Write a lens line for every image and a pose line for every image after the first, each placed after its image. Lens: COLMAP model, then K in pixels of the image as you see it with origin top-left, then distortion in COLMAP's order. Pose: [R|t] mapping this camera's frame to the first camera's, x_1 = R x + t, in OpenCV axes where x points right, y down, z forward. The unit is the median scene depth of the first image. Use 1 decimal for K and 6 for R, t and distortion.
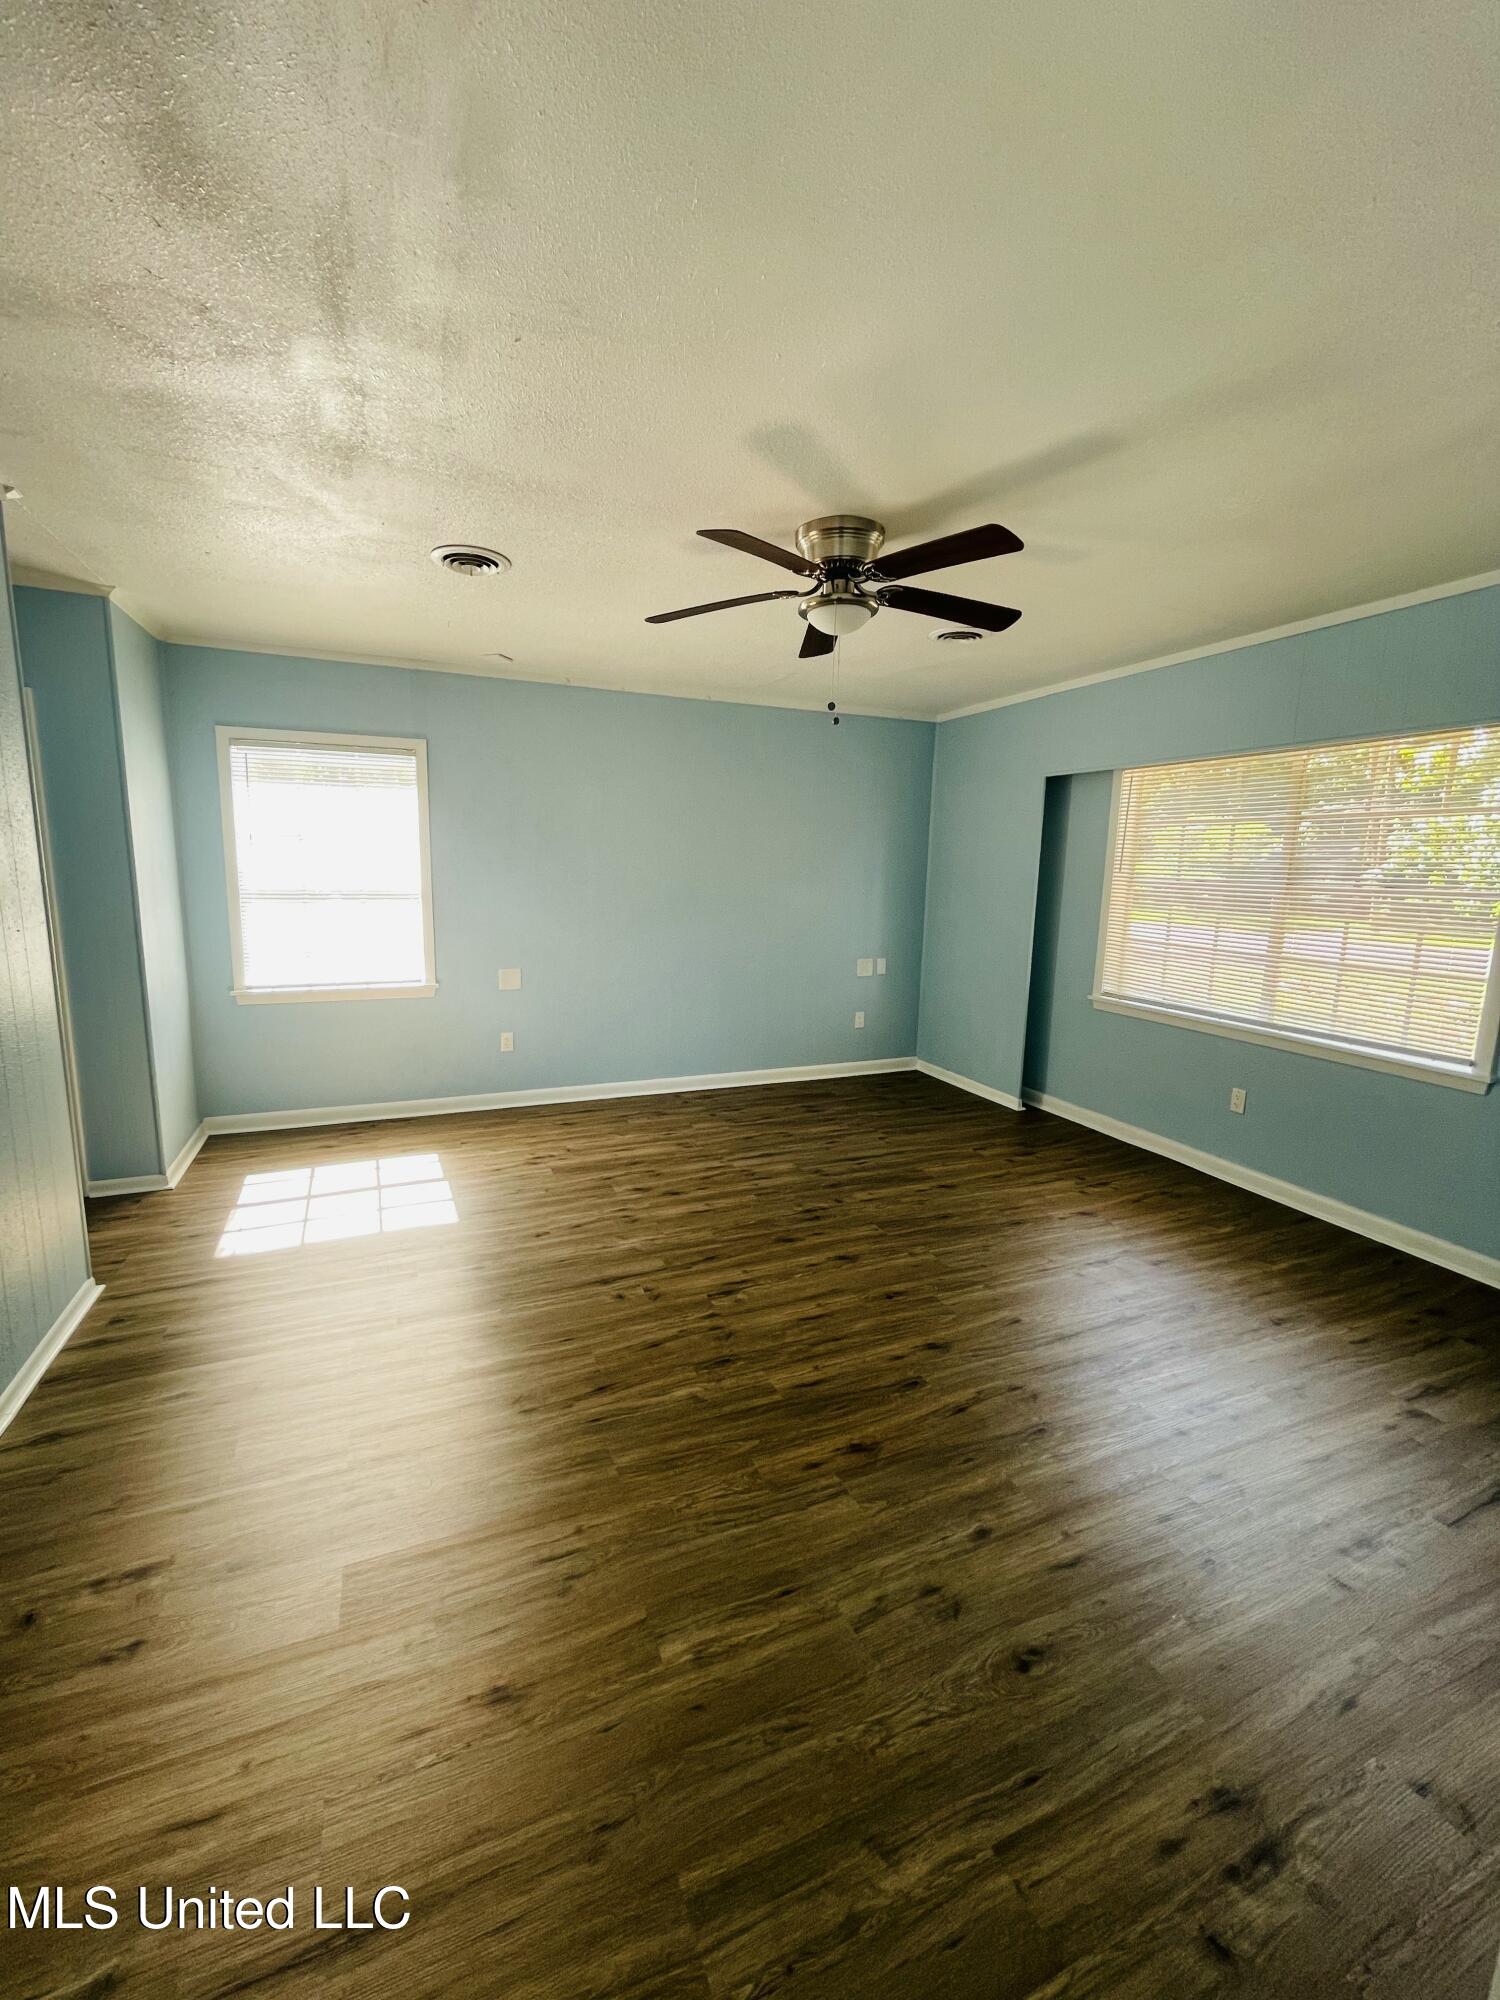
lens RADIAL K [[816.0, 0, 745.0], [0, 816.0, 994.4], [0, 0, 1]] dist [0.004275, 0.001311]
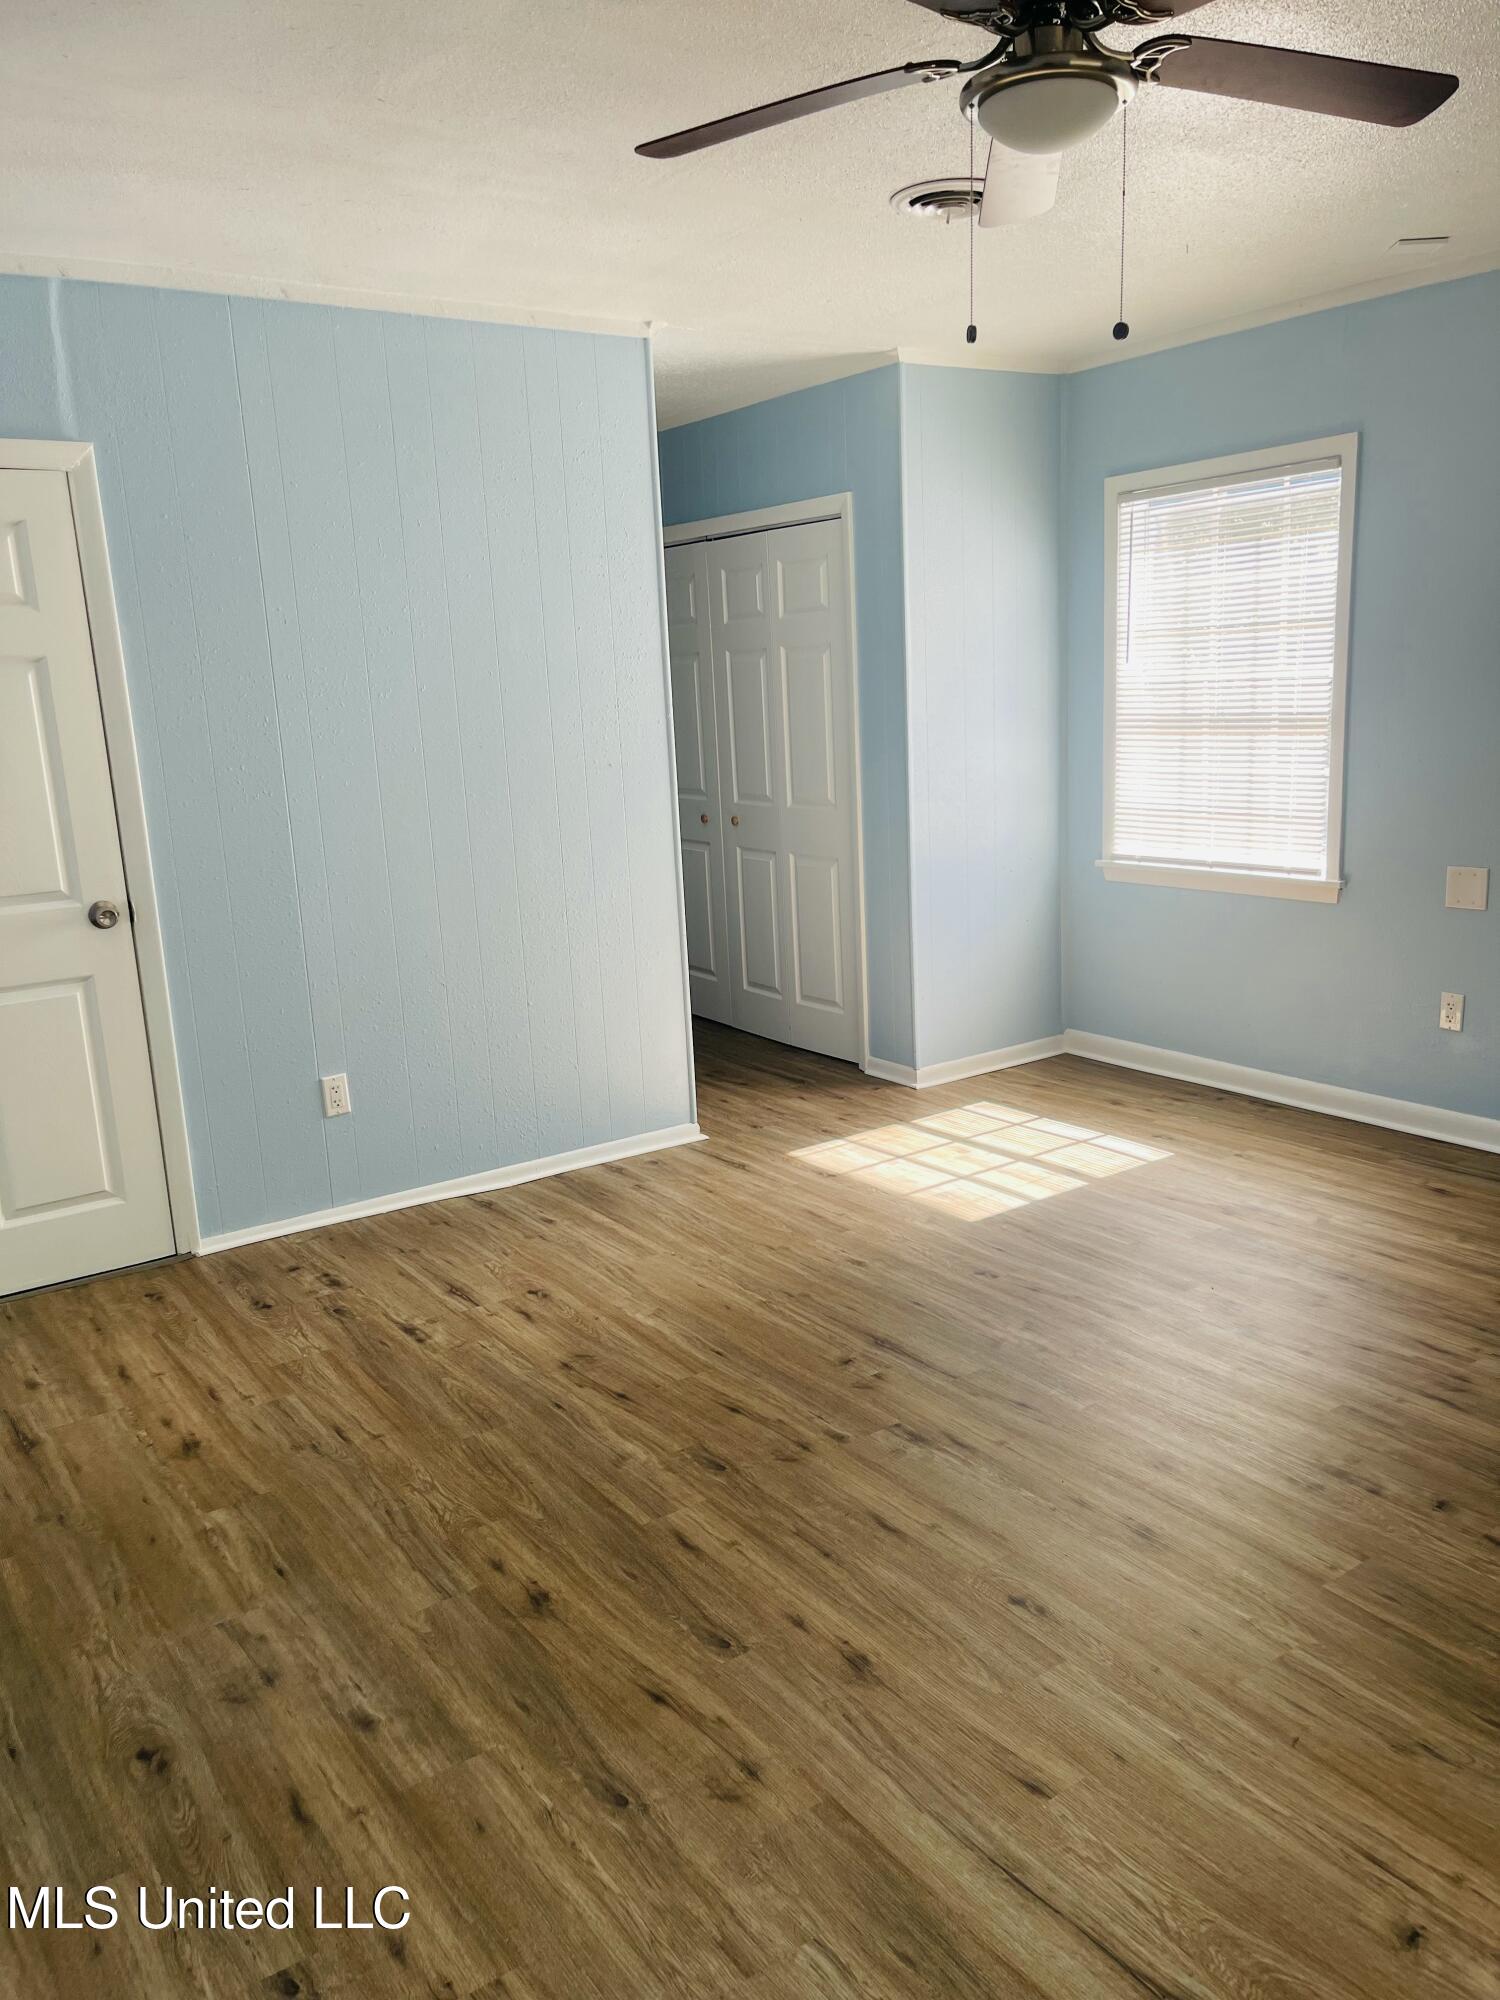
lens RADIAL K [[1531.6, 0, 748.7], [0, 1531.6, 1002.3], [0, 0, 1]] dist [0.047108, -0.019487]
pose [[0.206394, 0.172780, -0.963093, 1.012699], [-0.107445, 0.982336, 0.153206, -0.088286], [0.972552, 0.071859, 0.221312, 0.689333]]
